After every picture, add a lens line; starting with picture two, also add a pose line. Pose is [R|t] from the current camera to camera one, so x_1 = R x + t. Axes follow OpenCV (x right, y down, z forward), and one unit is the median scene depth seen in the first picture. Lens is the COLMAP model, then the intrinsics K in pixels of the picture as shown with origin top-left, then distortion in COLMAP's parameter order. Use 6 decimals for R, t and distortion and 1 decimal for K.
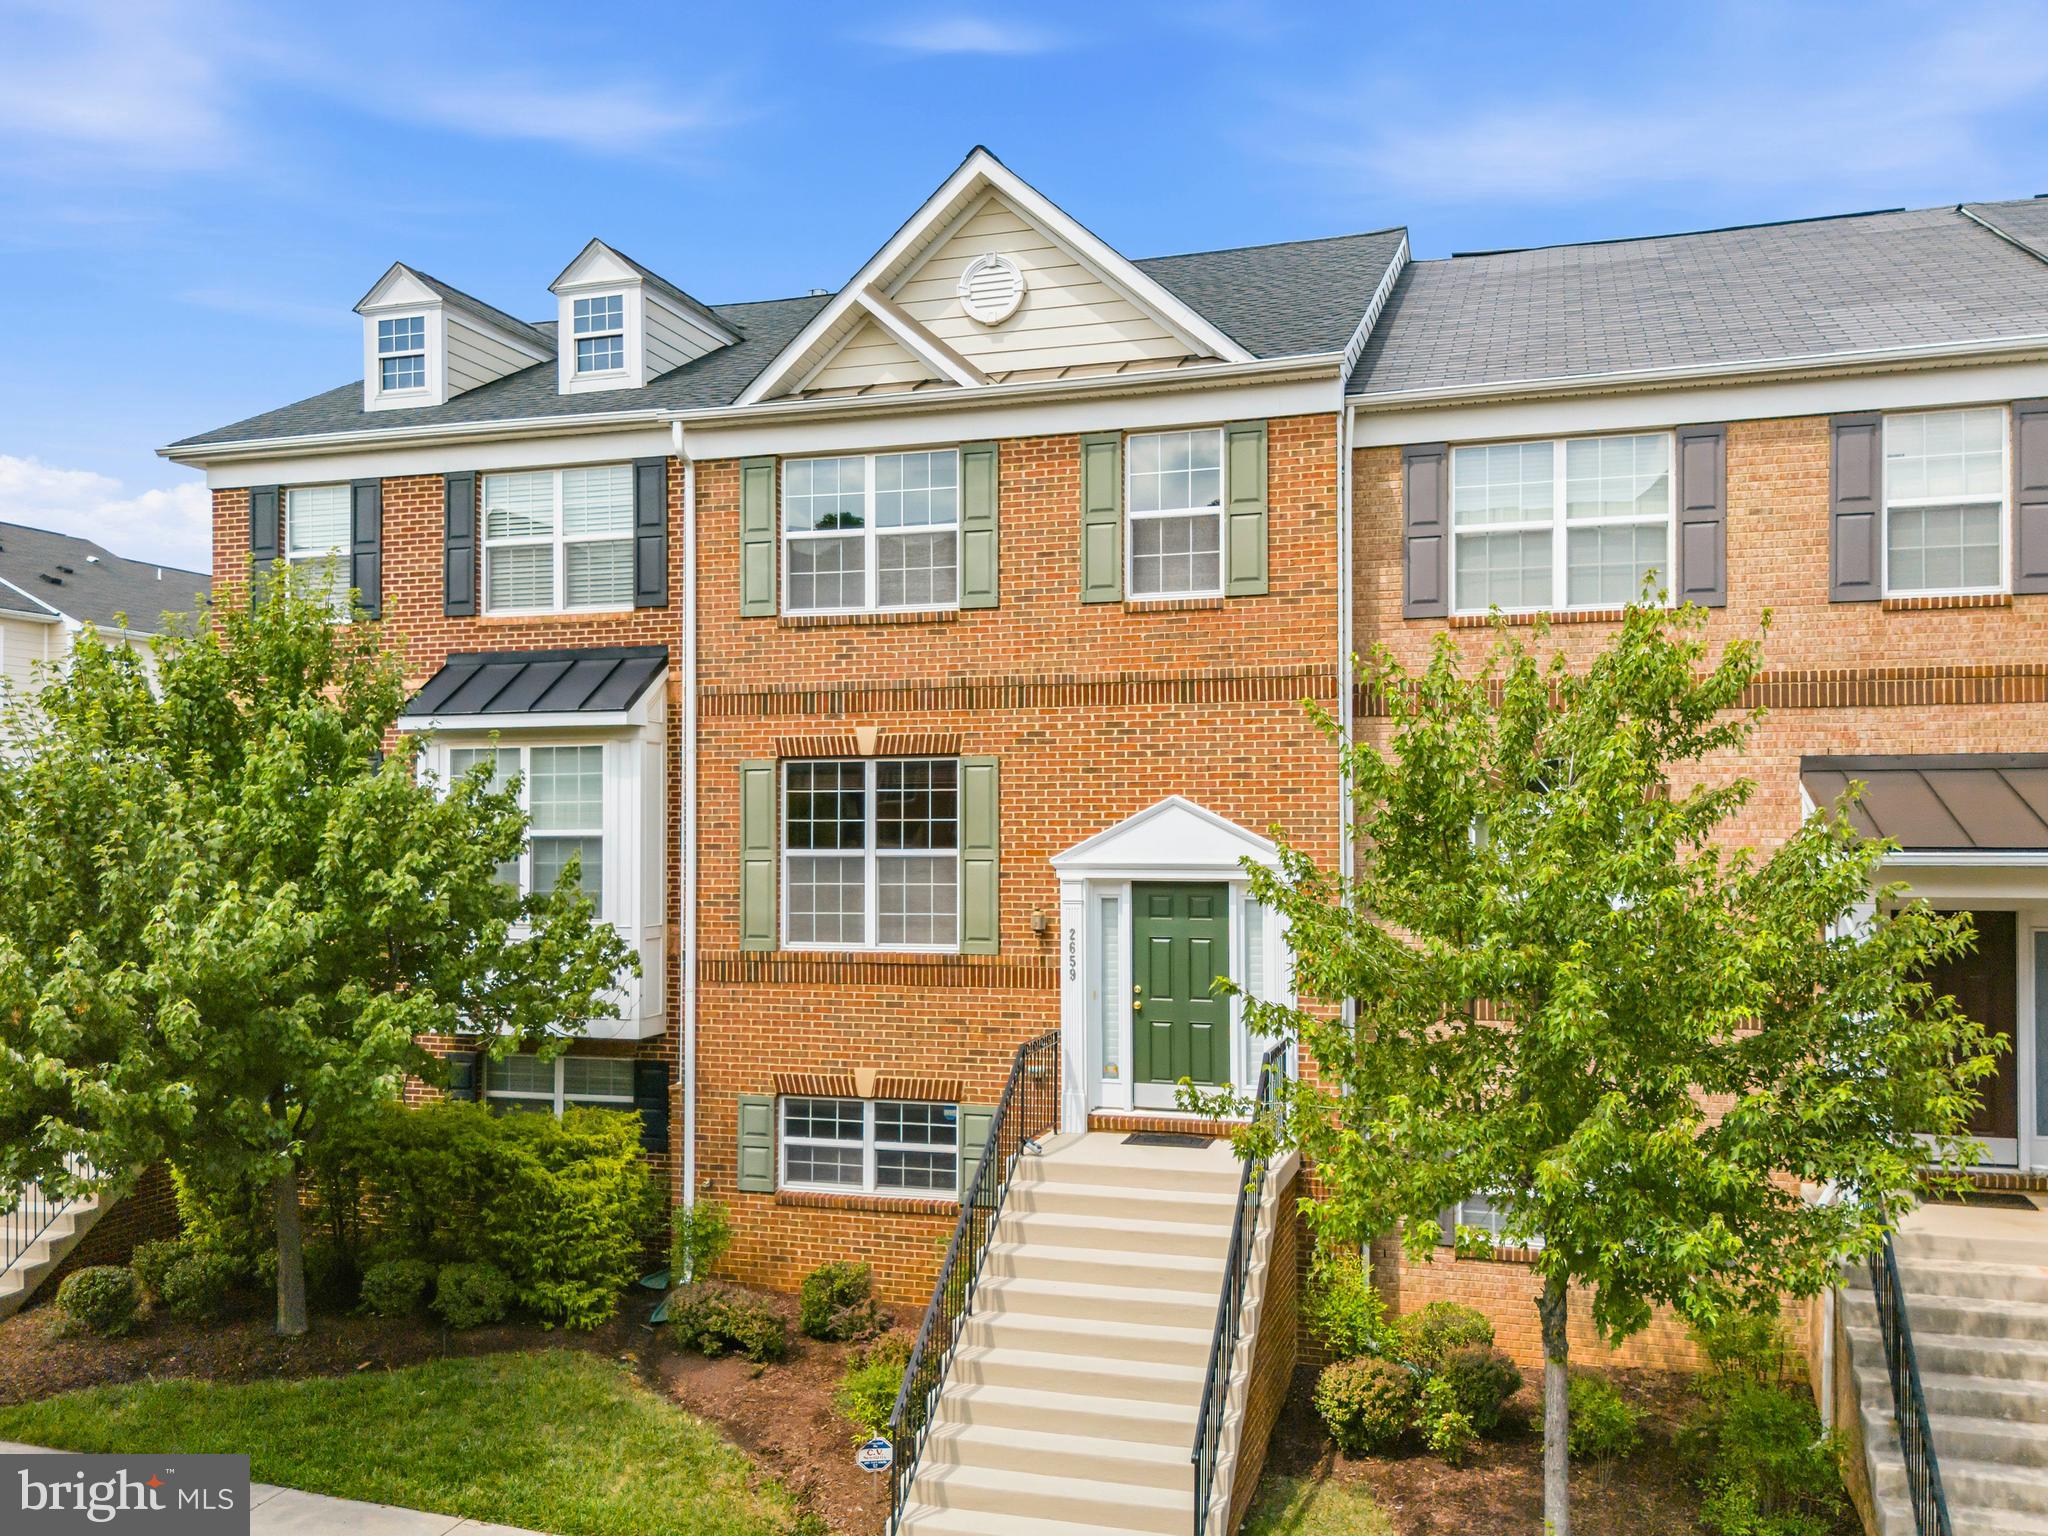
lens RADIAL K [[1592.5, 0, 1034.9], [0, 1592.5, 775.8], [0, 0, 1]] dist [0.039961, -0.027600]
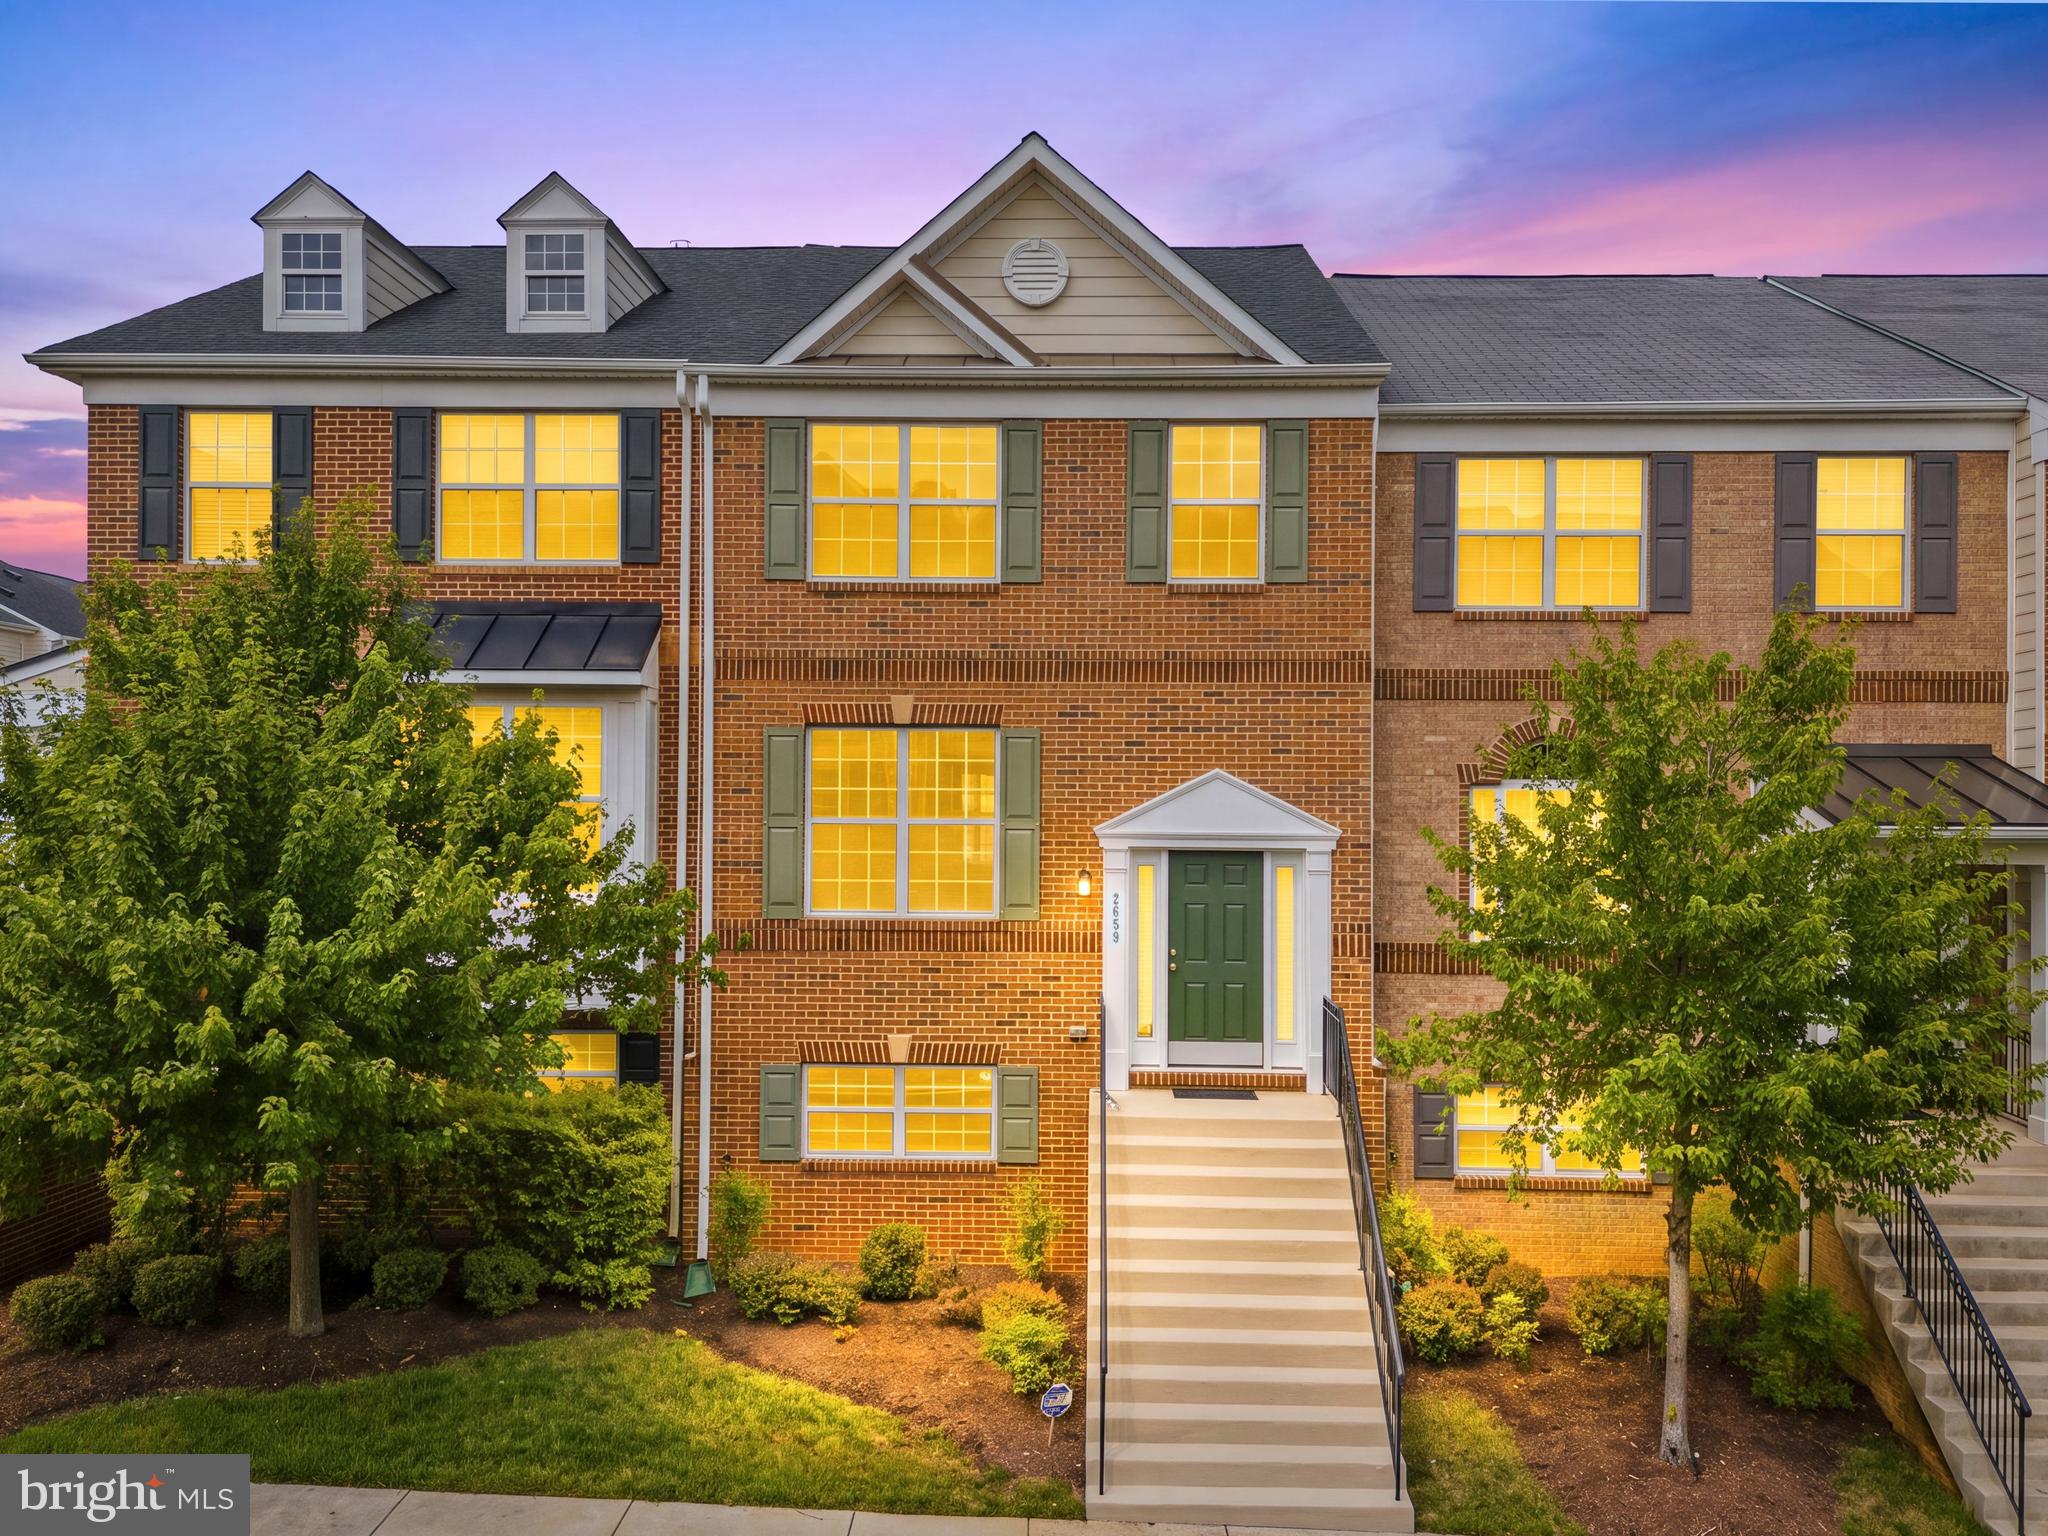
lens RADIAL K [[1592.5, 0, 1017.2], [0, 1592.5, 766.8], [0, 0, 1]] dist [0.039961, -0.027600]
pose [[0.967591, 0.018321, 0.251859, -0.302302], [-0.021154, 0.999740, 0.008546, 0.004468], [-0.251636, -0.013597, 0.967726, 0.007064]]
